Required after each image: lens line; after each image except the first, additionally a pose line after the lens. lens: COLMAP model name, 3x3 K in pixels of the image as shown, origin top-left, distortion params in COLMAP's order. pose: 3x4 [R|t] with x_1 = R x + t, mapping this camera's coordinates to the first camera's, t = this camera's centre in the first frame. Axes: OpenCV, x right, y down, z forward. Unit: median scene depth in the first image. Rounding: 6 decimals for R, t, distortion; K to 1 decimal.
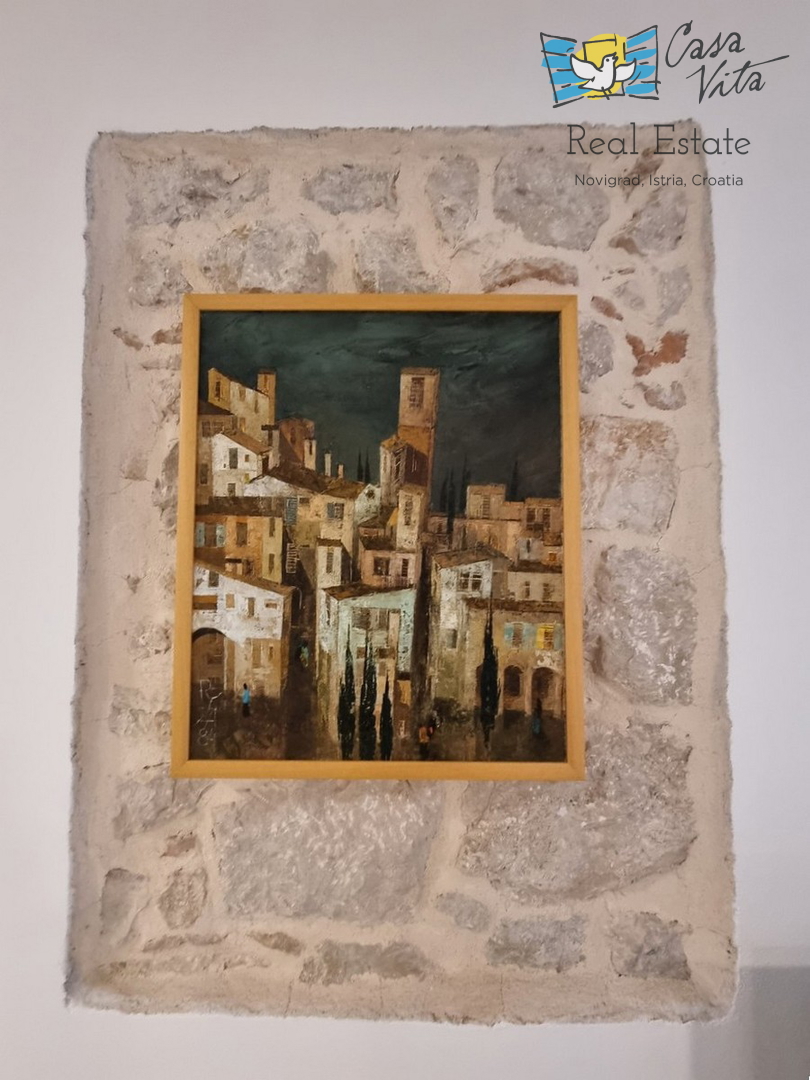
lens RADIAL K [[437.2, 0, 396.9], [0, 437.2, 536.1], [0, 0, 1]] dist [0.002063, -0.003563]
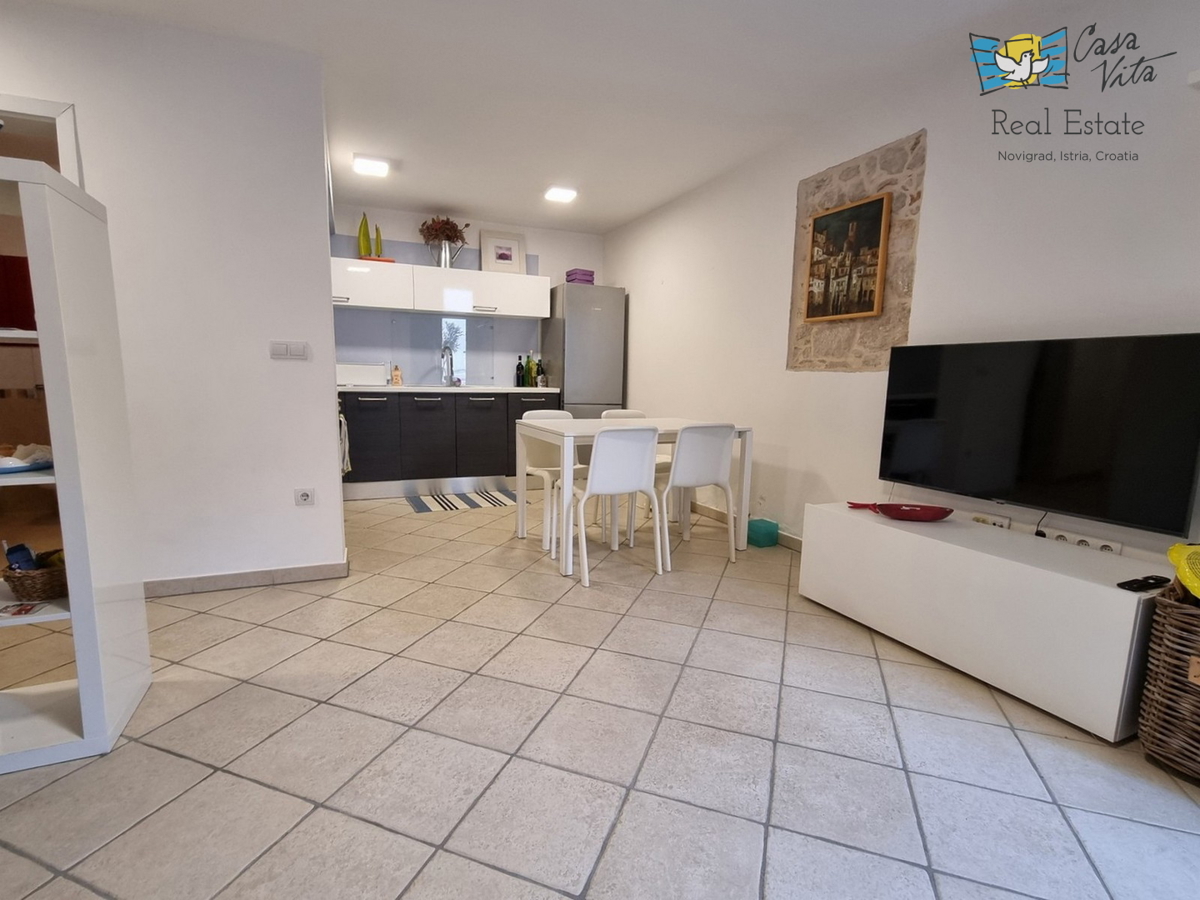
lens RADIAL K [[566.3, 0, 595.1], [0, 566.3, 463.5], [0, 0, 1]] dist [-0.000823, -0.001187]
pose [[0.432346, 0.140418, -0.890707, 4.194071], [0.022773, 0.985785, 0.166461, 0.963304], [0.901420, -0.092252, 0.423003, -3.799337]]
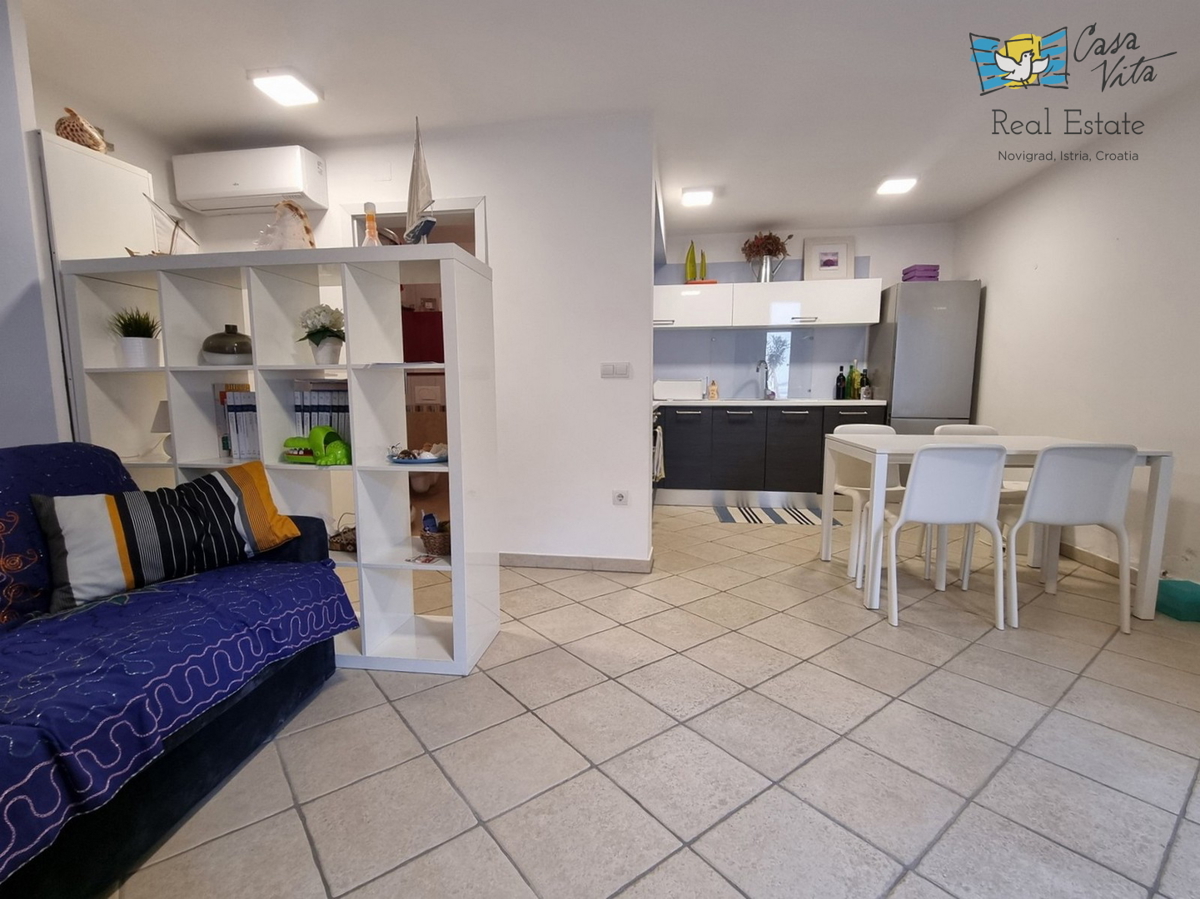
lens RADIAL K [[563.2, 0, 593.9], [0, 563.2, 462.4], [0, 0, 1]] dist [-0.000514, -0.001439]
pose [[-0.113604, 0.125792, -0.985531, 4.259854], [0.047820, 0.991495, 0.121041, 0.975353], [0.992375, -0.033377, -0.118653, -3.596571]]
